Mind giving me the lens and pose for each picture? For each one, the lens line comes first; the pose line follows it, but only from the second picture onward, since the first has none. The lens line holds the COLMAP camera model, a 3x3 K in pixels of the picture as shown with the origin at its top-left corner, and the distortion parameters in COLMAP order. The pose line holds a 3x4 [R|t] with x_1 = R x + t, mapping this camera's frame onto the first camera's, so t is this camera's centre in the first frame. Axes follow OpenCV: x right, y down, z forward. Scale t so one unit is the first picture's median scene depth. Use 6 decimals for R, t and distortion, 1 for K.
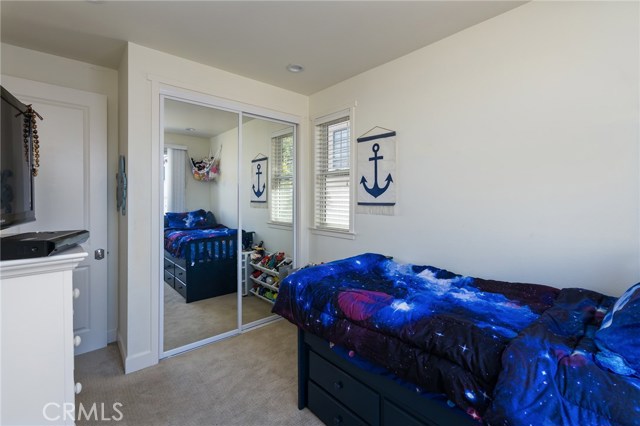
lens RADIAL K [[281.4, 0, 323.8], [0, 281.4, 200.8], [0, 0, 1]] dist [-0.003308, -0.000654]
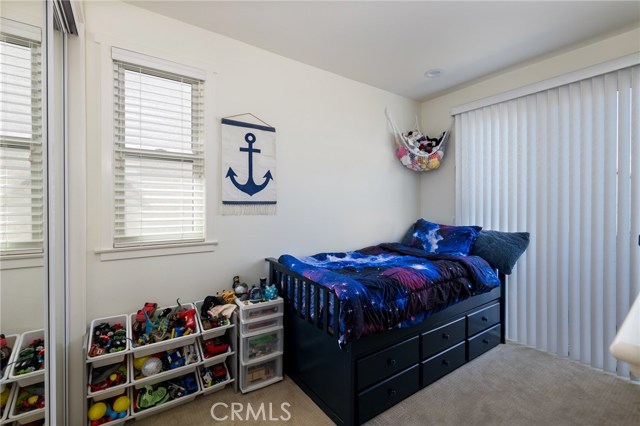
lens RADIAL K [[281.4, 0, 323.8], [0, 281.4, 200.8], [0, 0, 1]] dist [-0.003308, -0.000654]
pose [[0.111866, 0.000809, 0.993723, -0.653929], [0.000297, 1.000000, -0.000847, 0.006438], [-0.993723, 0.000390, 0.111866, 0.677079]]
